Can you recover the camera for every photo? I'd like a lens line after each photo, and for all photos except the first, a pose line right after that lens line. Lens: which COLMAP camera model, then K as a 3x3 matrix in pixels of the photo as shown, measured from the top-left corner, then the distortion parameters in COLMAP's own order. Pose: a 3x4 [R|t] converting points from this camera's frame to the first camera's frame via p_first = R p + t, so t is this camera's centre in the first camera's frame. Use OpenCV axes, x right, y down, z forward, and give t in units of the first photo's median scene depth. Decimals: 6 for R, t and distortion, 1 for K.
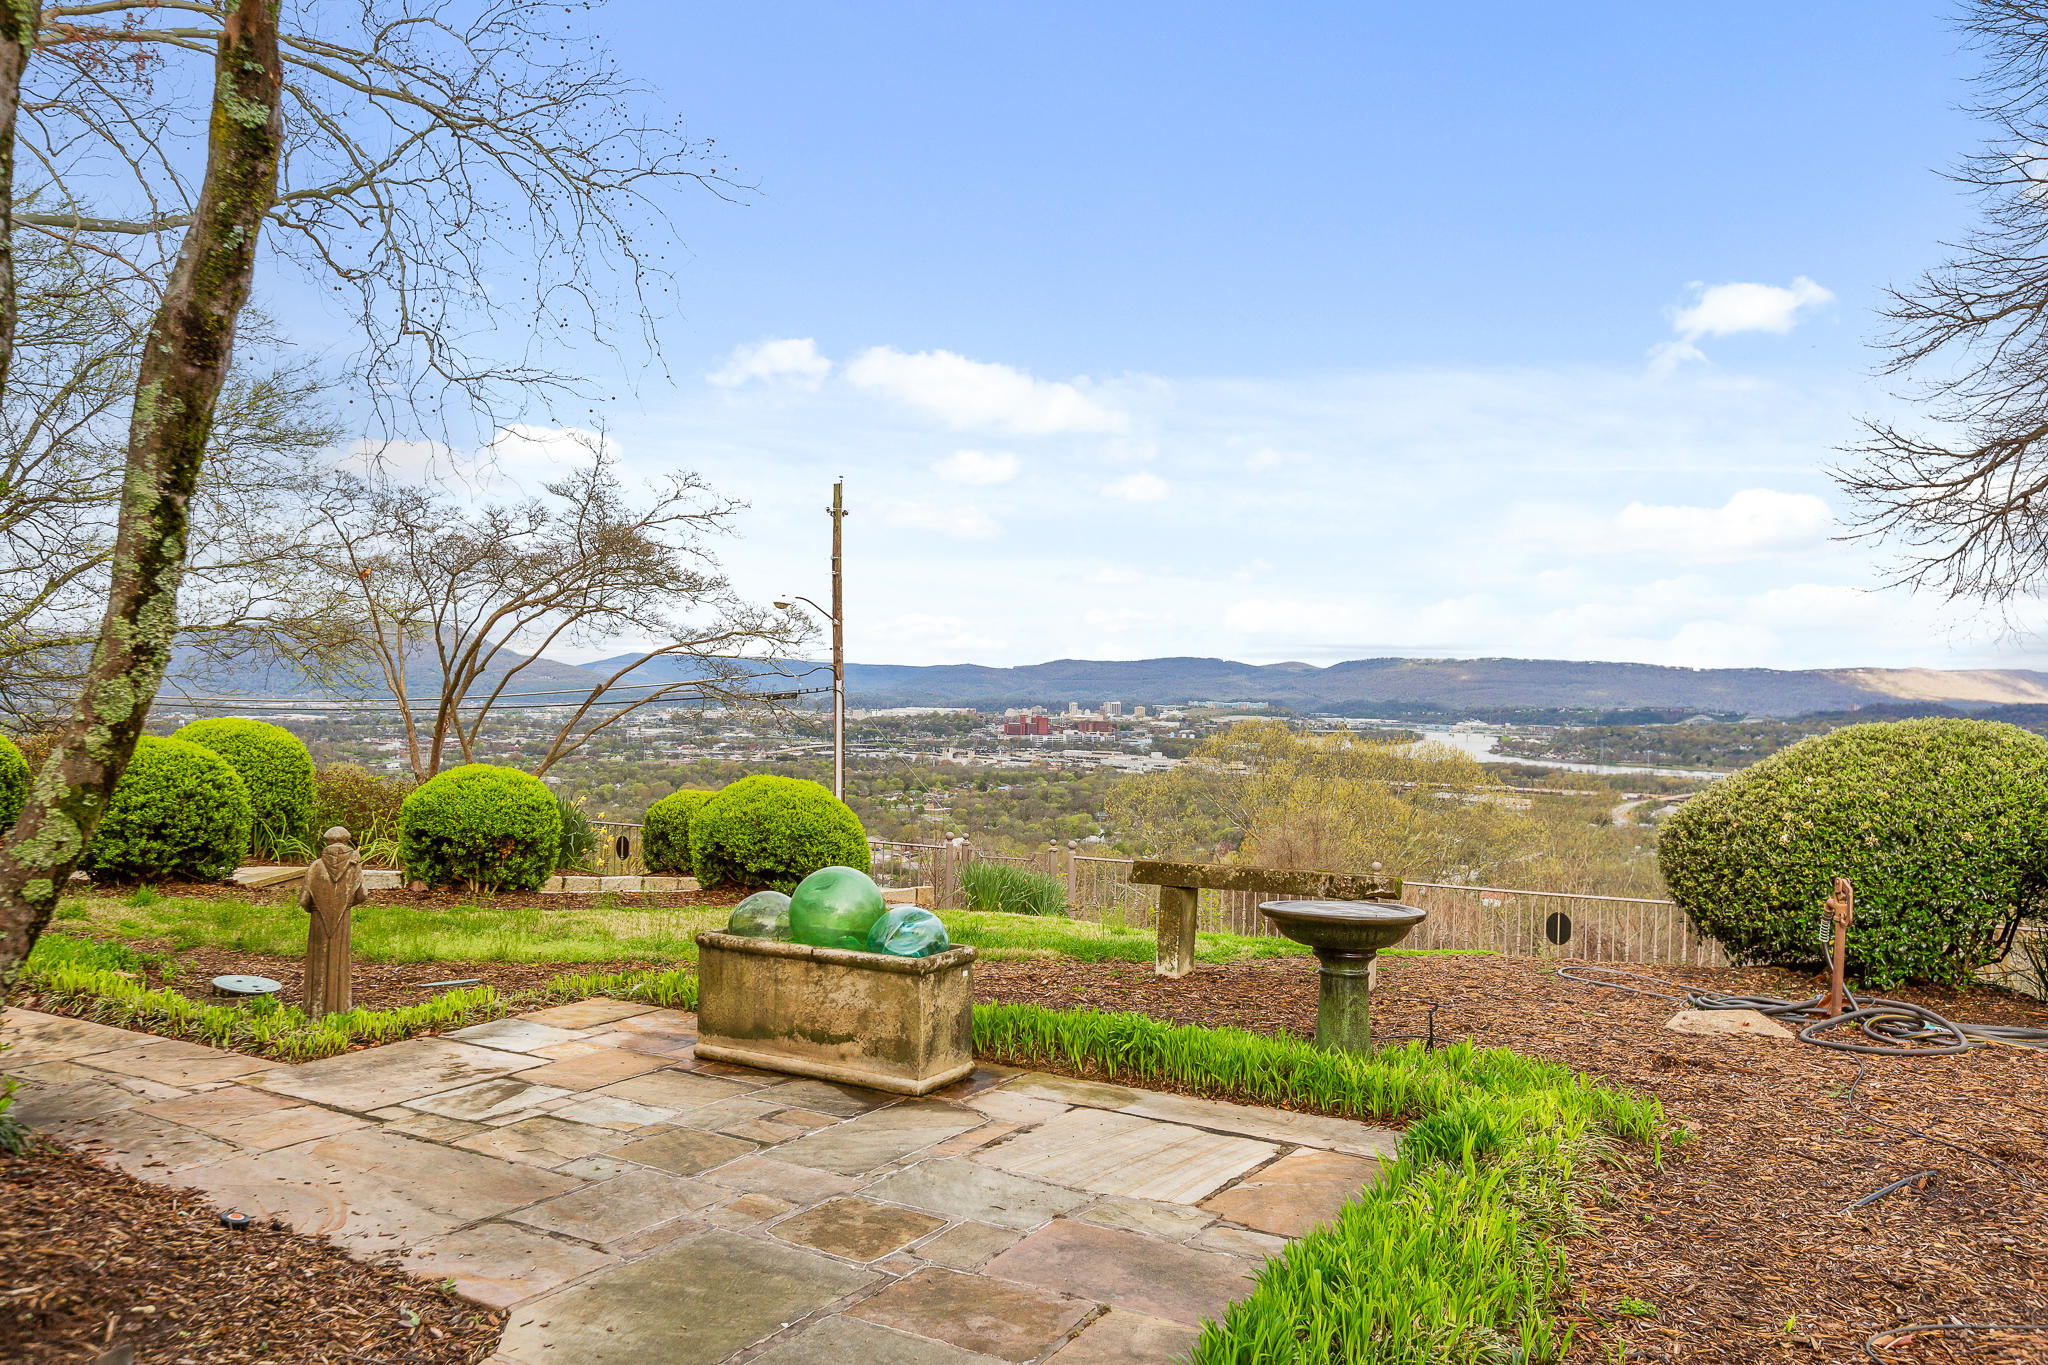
lens RADIAL K [[1562.2, 0, 1026.6], [0, 1562.2, 665.1], [0, 0, 1]] dist [0.001816, -0.003605]
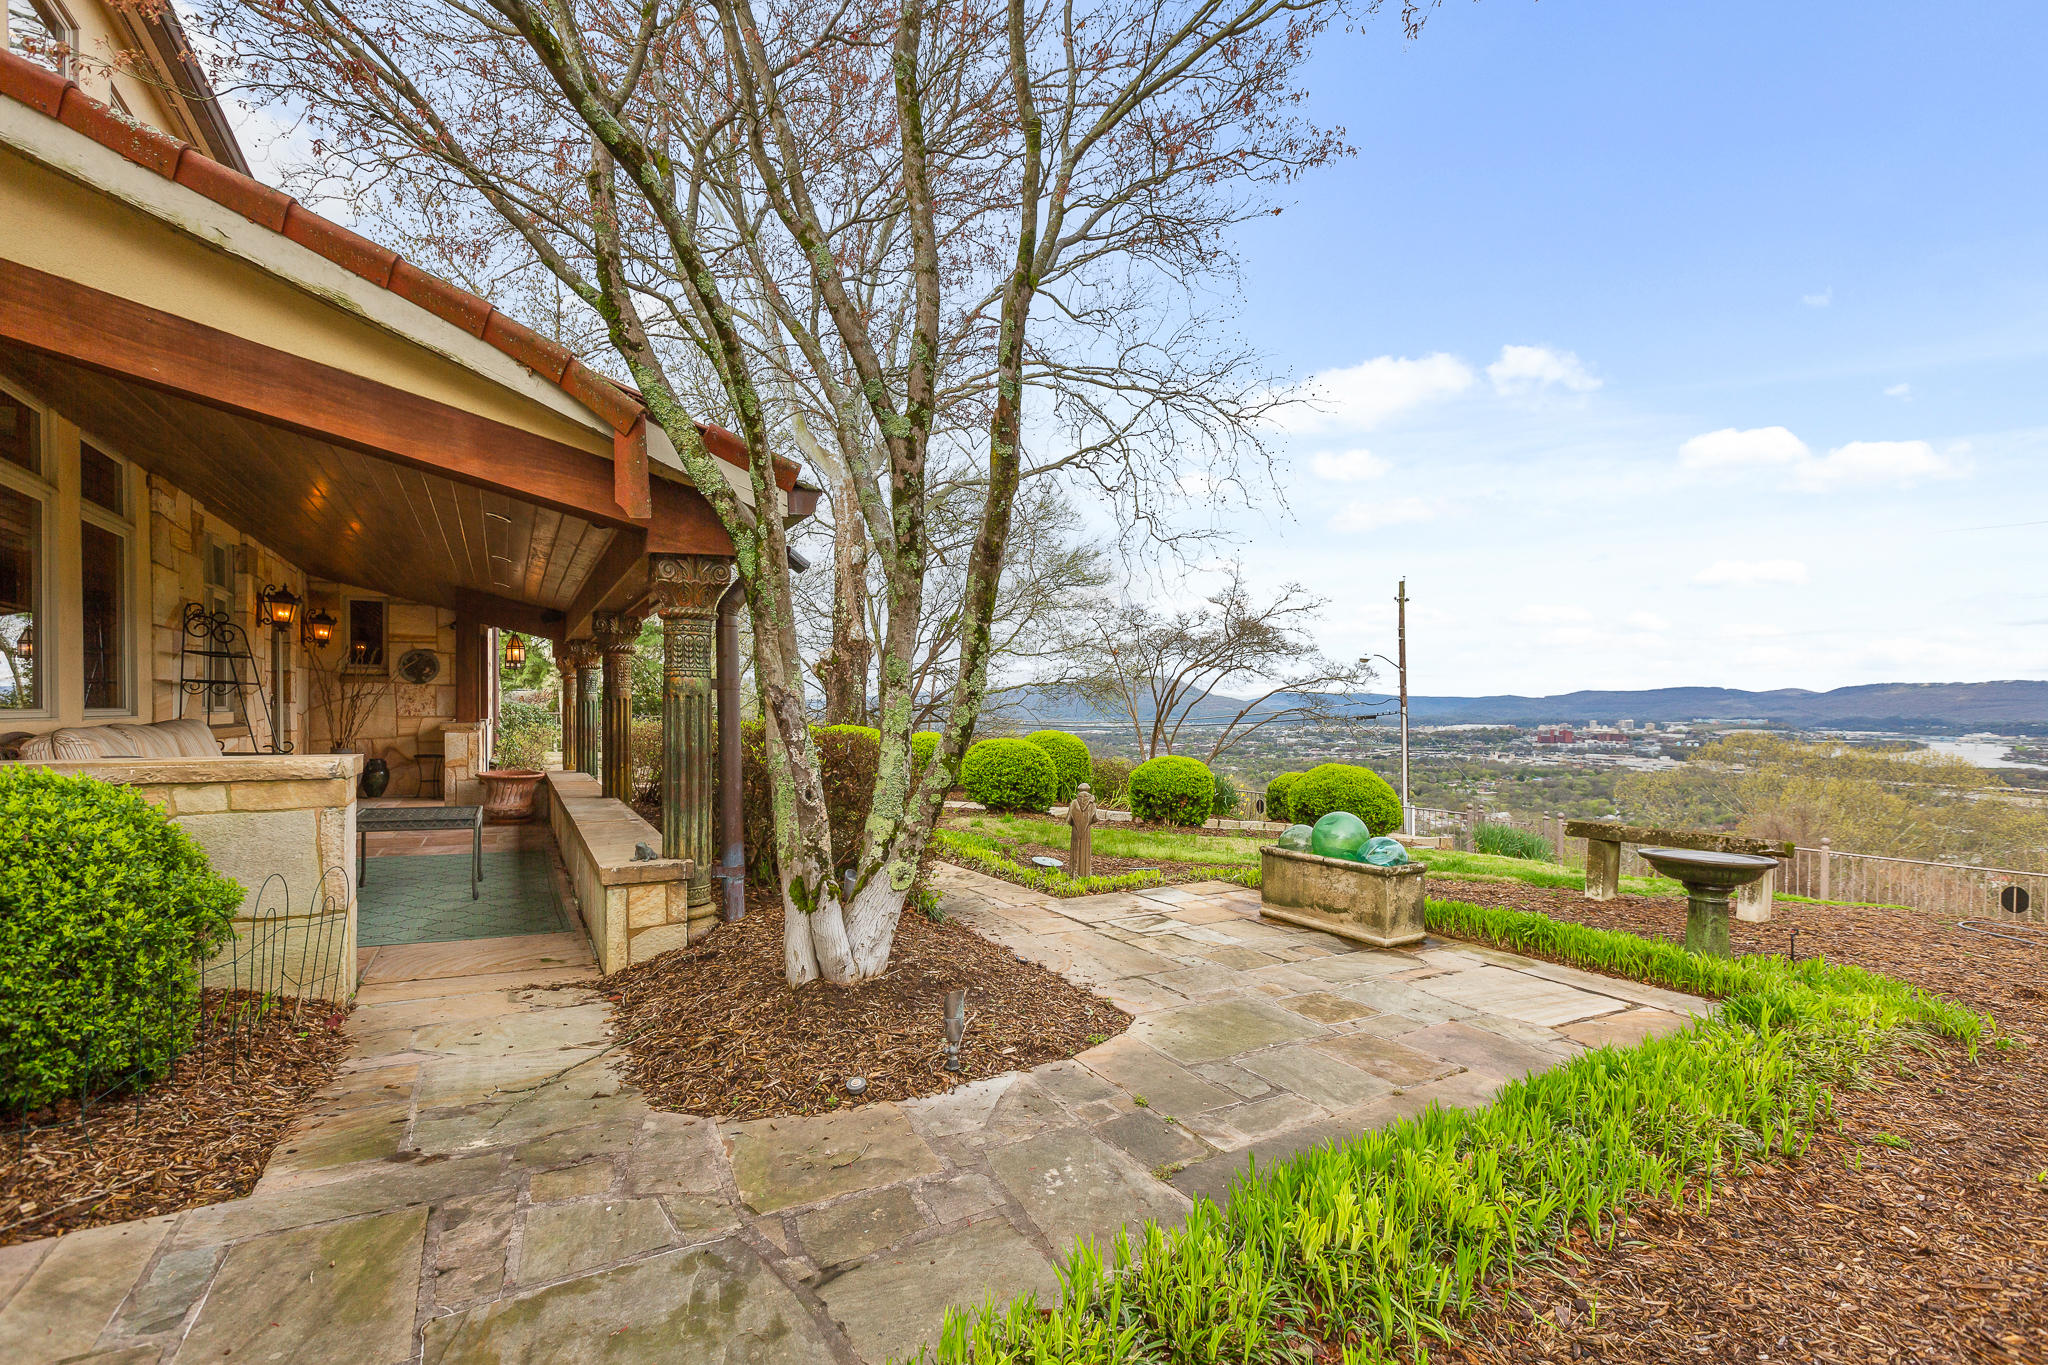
lens RADIAL K [[951.1, 0, 1022.3], [0, 951.1, 704.2], [0, 0, 1]] dist [0.002256, 0.000615]
pose [[0.867884, -0.016499, -0.496493, 0.076891], [0.018418, 0.999830, -0.001030, 0.003731], [0.496425, -0.008250, 0.868040, -0.066318]]
